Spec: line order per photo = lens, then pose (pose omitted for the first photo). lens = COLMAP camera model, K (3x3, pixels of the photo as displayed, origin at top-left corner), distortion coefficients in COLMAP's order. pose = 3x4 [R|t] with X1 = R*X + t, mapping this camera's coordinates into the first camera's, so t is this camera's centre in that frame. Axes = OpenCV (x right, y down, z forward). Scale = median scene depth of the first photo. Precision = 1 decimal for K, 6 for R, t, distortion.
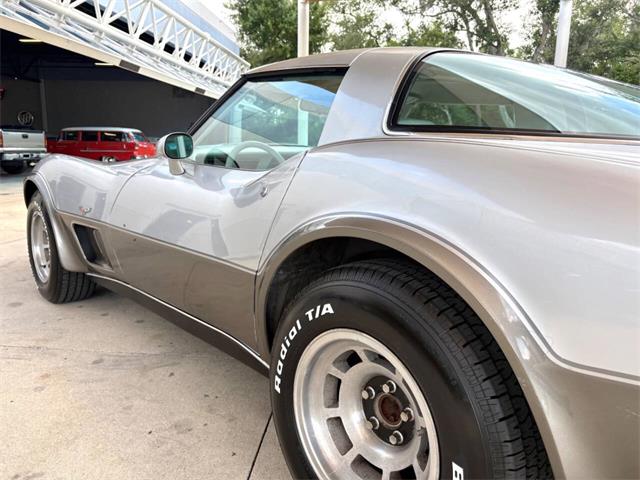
lens RADIAL K [[482.6, 0, 322.8], [0, 482.6, 244.8], [0, 0, 1]] dist [0.021049, -0.013120]
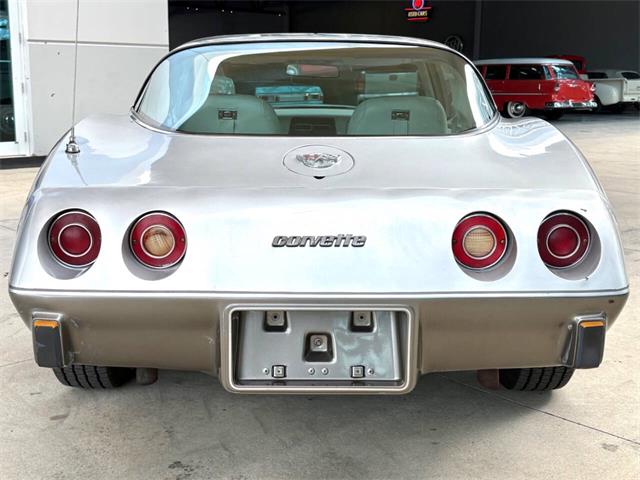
lens RADIAL K [[845.3, 0, 324.9], [0, 845.3, 239.0], [0, 0, 1]] dist [0.003919, 0.000000]
pose [[0.734424, 0.114610, -0.668943, 0.237396], [-0.124517, 0.991662, 0.033197, 0.000387], [0.667171, 0.058914, 0.742572, -0.052143]]
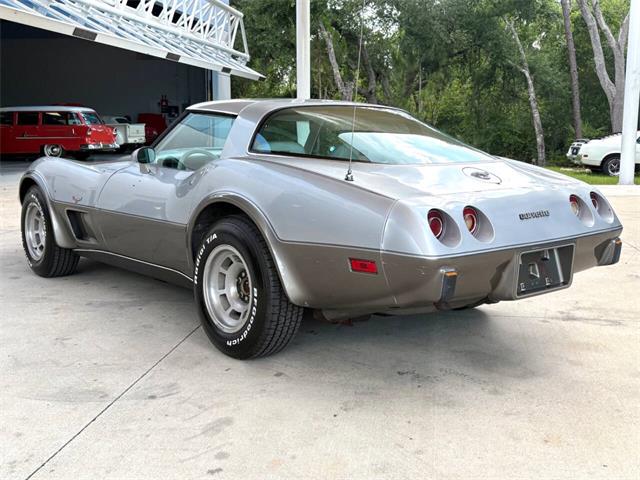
lens RADIAL K [[760.9, 0, 322.7], [0, 760.9, 238.2], [0, 0, 1]] dist [0.063809, 0.000000]
pose [[0.998290, -0.005481, -0.058201, 0.064124], [0.002713, 0.998866, -0.047534, 0.028411], [0.058396, 0.047295, 0.997173, -0.220021]]
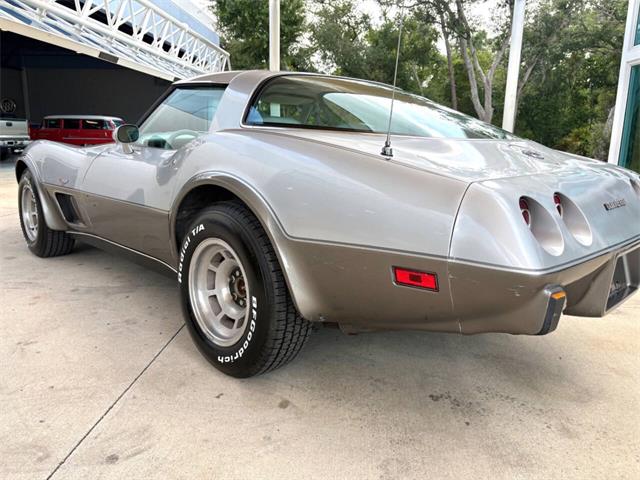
lens RADIAL K [[482.6, 0, 319.3], [0, 482.6, 242.4], [0, 0, 1]] dist [0.021049, -0.013120]
pose [[0.999799, -0.003025, 0.019802, 0.037437], [0.002654, 0.999821, 0.018748, 0.014589], [-0.019856, -0.018692, 0.999628, -0.071058]]
